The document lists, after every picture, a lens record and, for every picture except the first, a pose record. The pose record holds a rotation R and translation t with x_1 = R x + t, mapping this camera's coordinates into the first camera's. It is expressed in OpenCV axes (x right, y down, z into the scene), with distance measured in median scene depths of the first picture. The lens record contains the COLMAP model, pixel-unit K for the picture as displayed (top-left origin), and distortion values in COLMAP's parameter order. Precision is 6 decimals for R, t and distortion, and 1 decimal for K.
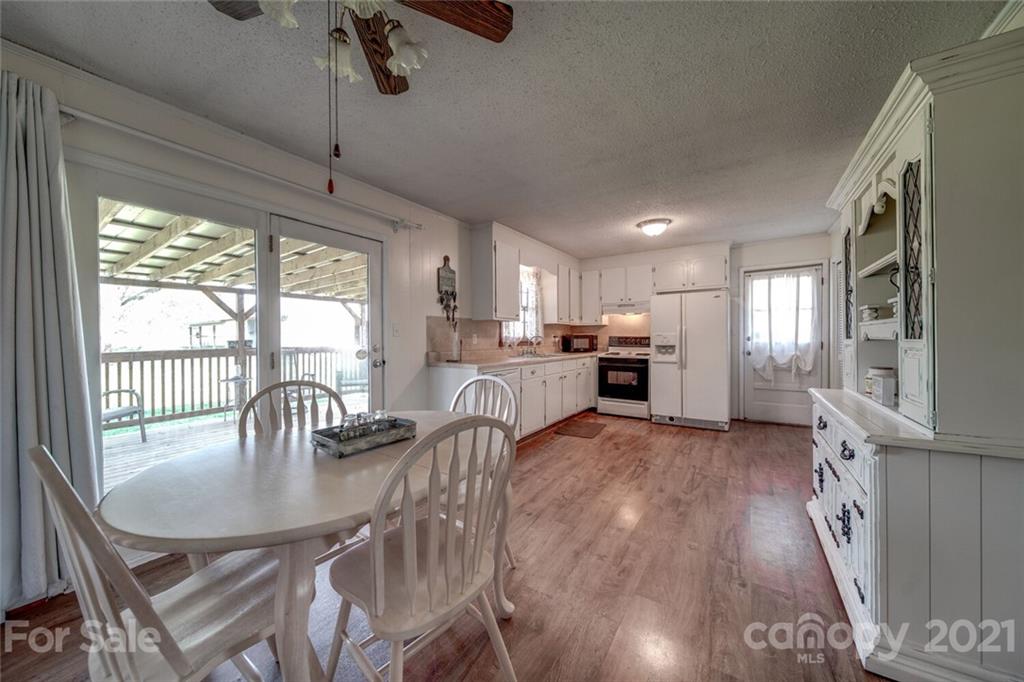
lens RADIAL K [[348.1, 0, 514.5], [0, 348.1, 338.6], [0, 0, 1]] dist [-0.007593, -0.000130]
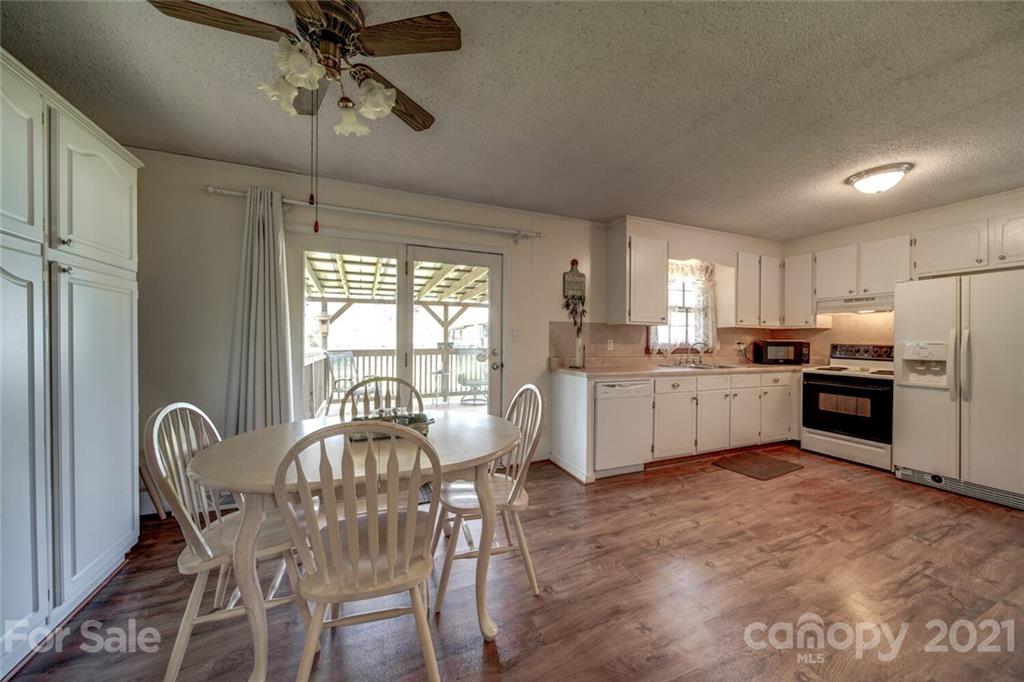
lens RADIAL K [[348.1, 0, 496.9], [0, 348.1, 339.4], [0, 0, 1]] dist [-0.007593, -0.000130]
pose [[0.836202, 0.009003, -0.548348, 0.139228], [-0.014045, 0.999889, -0.005001, -0.004614], [0.548242, 0.011884, 0.836236, 0.055776]]
